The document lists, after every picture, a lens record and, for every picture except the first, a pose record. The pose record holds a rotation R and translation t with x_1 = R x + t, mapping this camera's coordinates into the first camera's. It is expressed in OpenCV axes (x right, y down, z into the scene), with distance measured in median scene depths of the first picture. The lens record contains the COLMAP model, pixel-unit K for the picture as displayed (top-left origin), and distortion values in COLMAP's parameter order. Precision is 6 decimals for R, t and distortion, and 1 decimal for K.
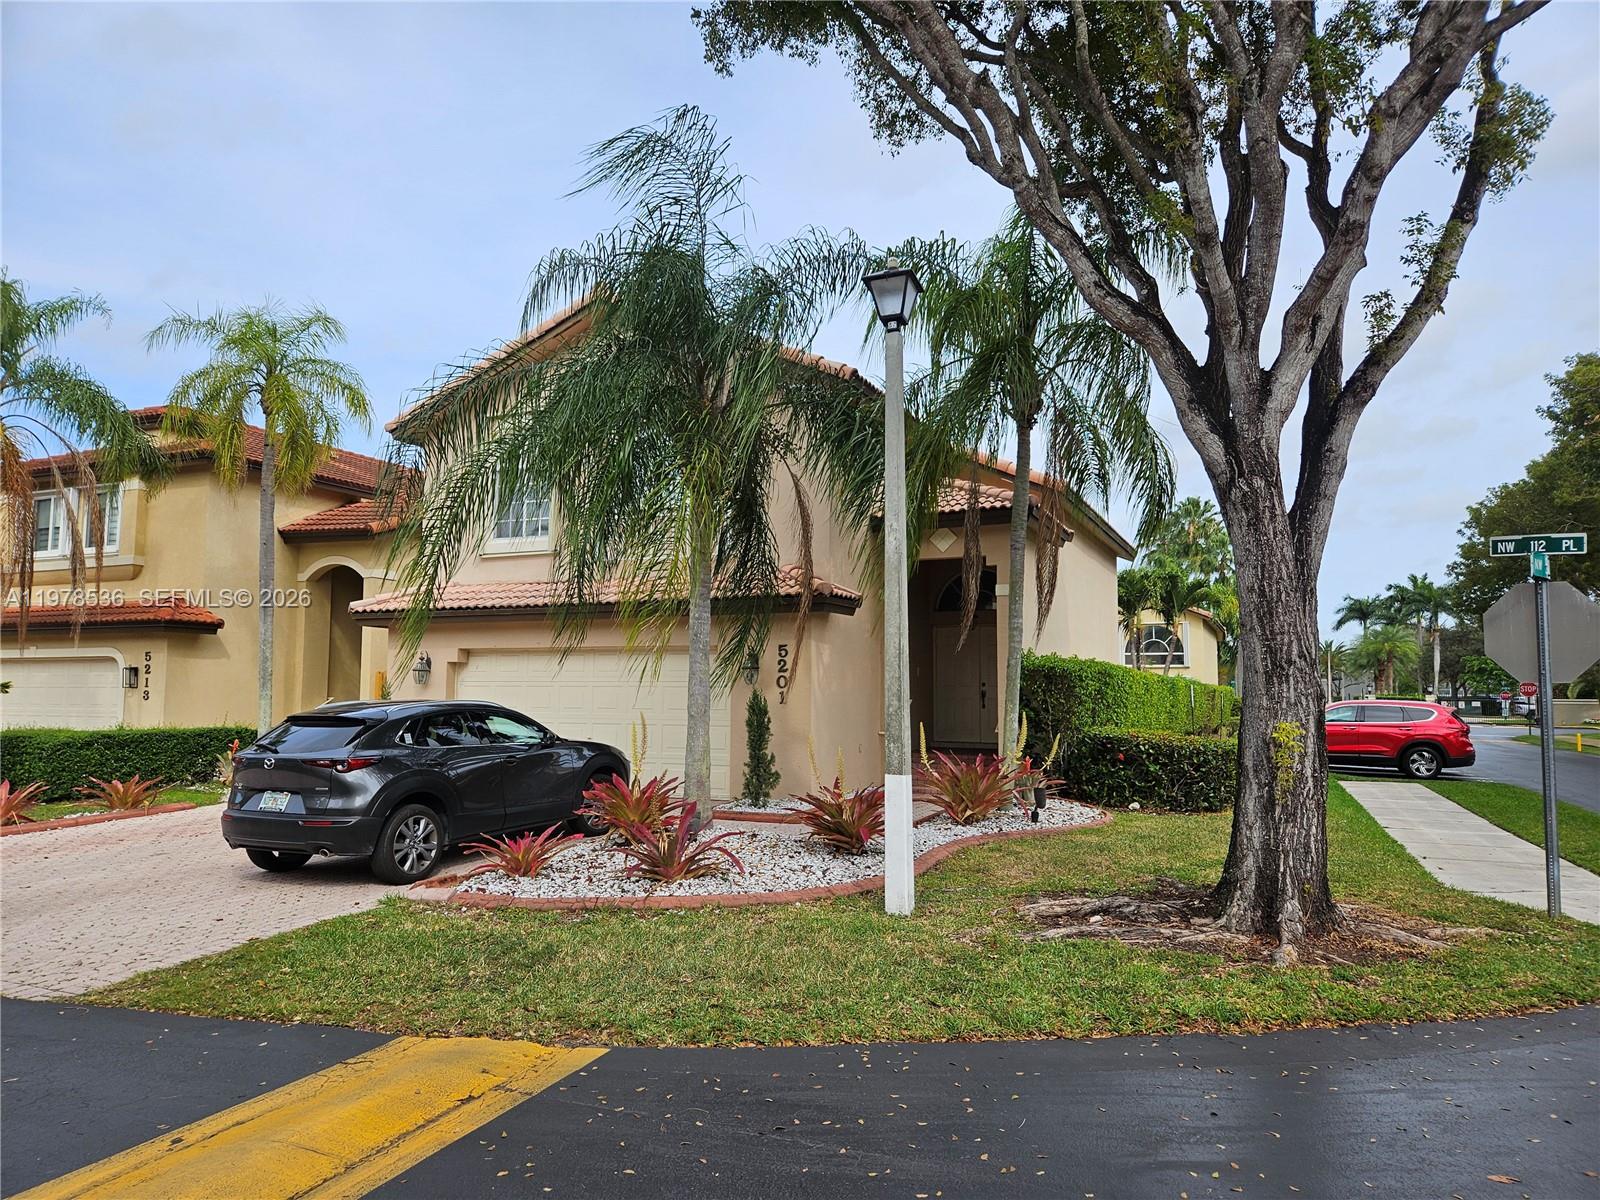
lens RADIAL K [[1066.9, 0, 798.8], [0, 1066.9, 604.2], [0, 0, 1]] dist [0.005032, 0.000470]
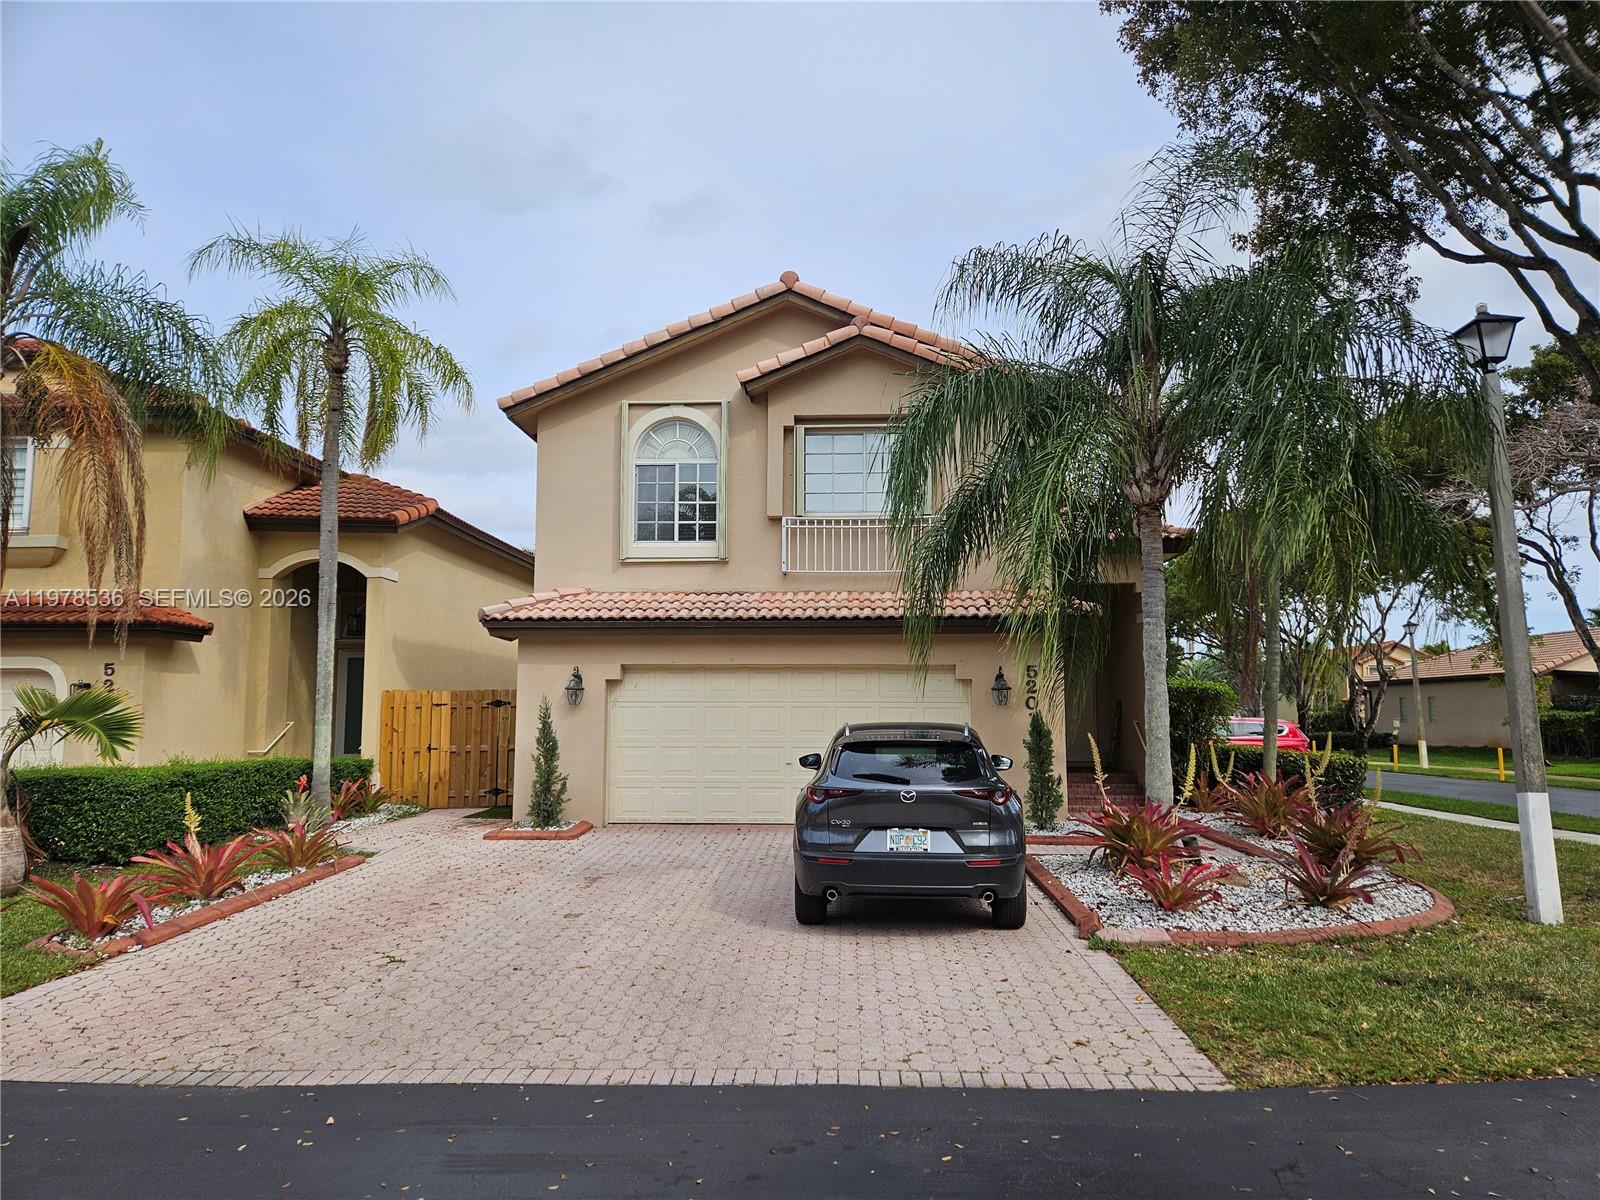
lens RADIAL K [[1066.9, 0, 798.1], [0, 1066.9, 598.1], [0, 0, 1]] dist [0.005032, 0.000470]
pose [[0.931645, 0.036582, 0.361524, -0.442753], [-0.026405, 0.999105, -0.033052, 0.010817], [-0.362409, 0.021247, 0.931777, 0.116478]]
